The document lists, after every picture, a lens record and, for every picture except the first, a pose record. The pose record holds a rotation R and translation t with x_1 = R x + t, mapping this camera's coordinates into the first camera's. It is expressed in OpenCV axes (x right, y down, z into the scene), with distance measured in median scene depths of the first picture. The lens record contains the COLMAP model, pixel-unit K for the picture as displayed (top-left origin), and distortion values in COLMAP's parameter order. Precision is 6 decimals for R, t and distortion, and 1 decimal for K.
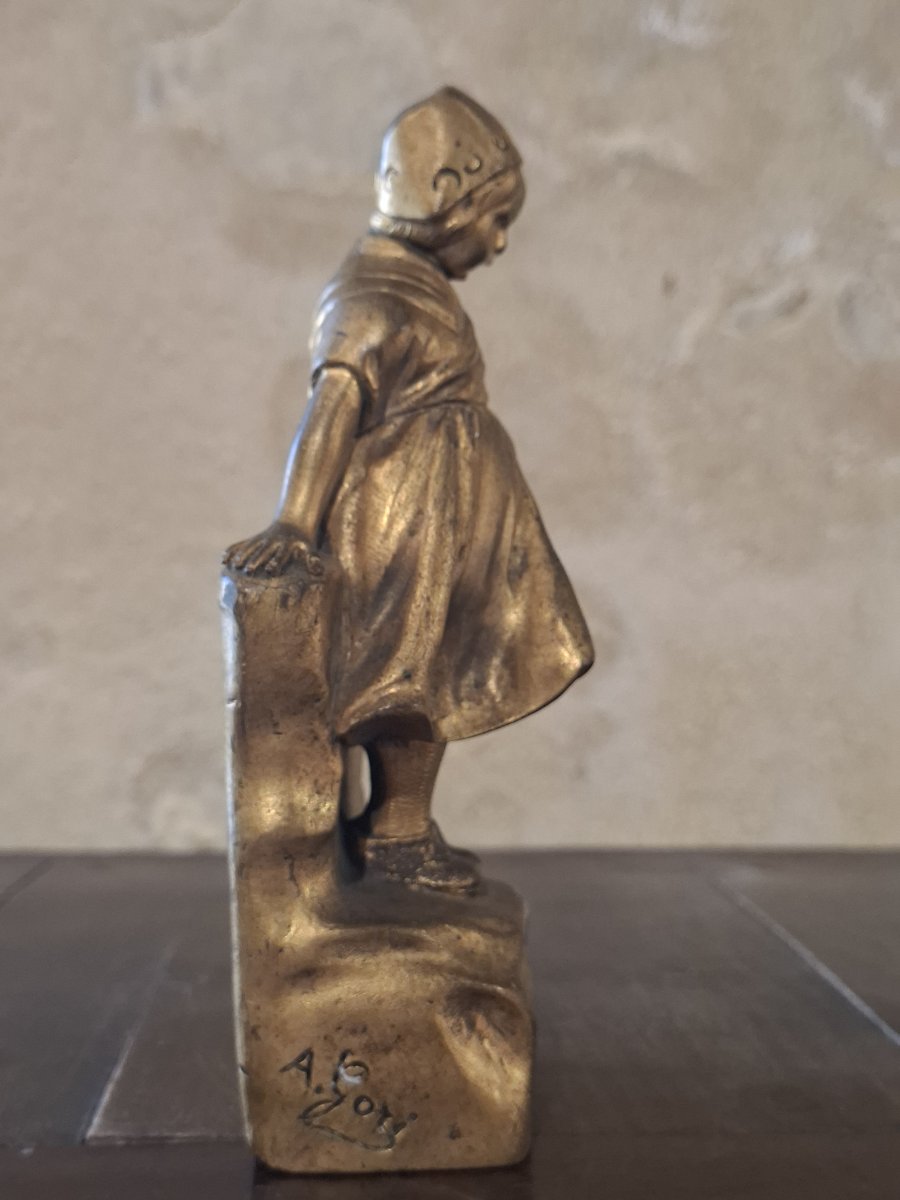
lens RADIAL K [[1895.0, 0, 423.3], [0, 1895.0, 600.1], [0, 0, 1]] dist [0.204968, -0.658690]
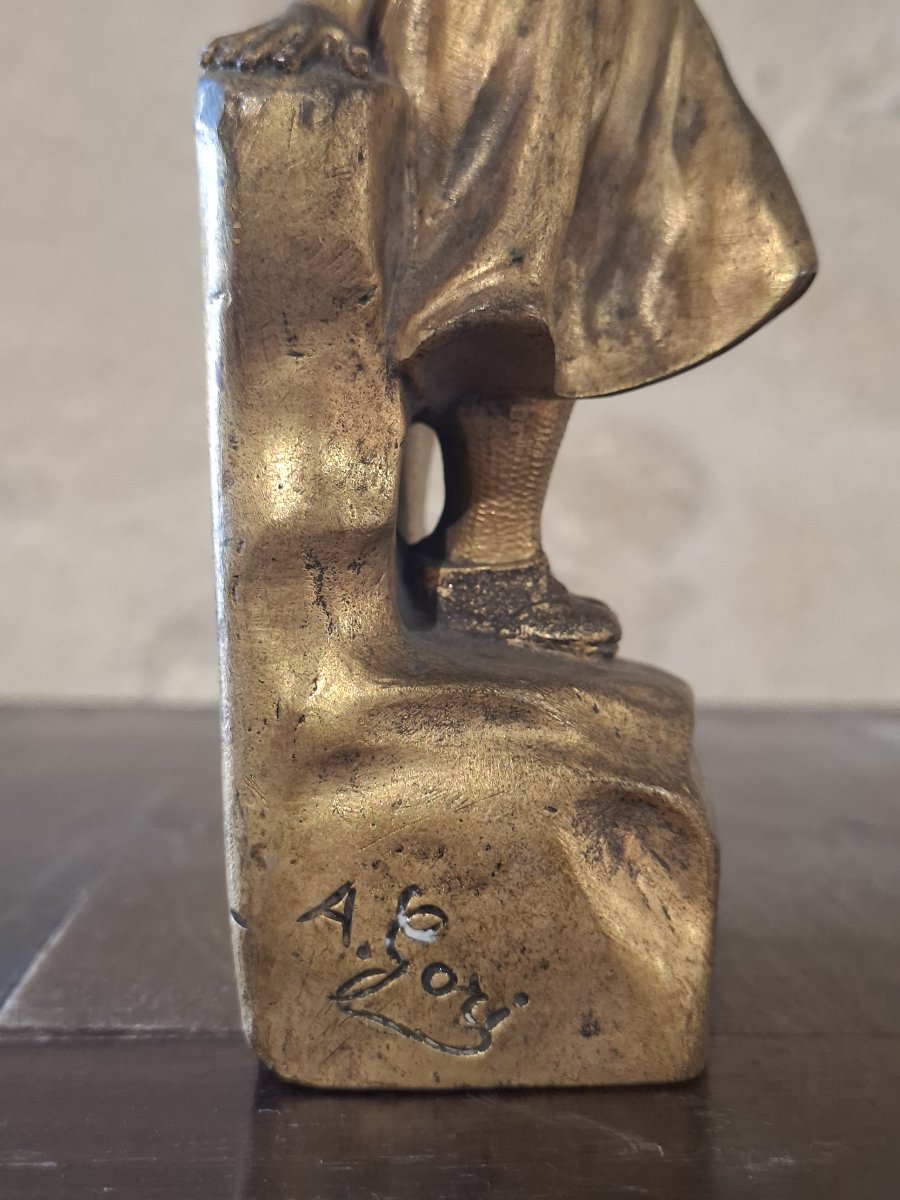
lens RADIAL K [[1895.0, 0, 423.3], [0, 1895.0, 600.1], [0, 0, 1]] dist [0.204968, -0.658690]
pose [[0.999809, 0.006686, -0.018341, -0.025590], [-0.006028, 0.999345, 0.035688, 0.123441], [0.018568, -0.035571, 0.999195, 0.405954]]
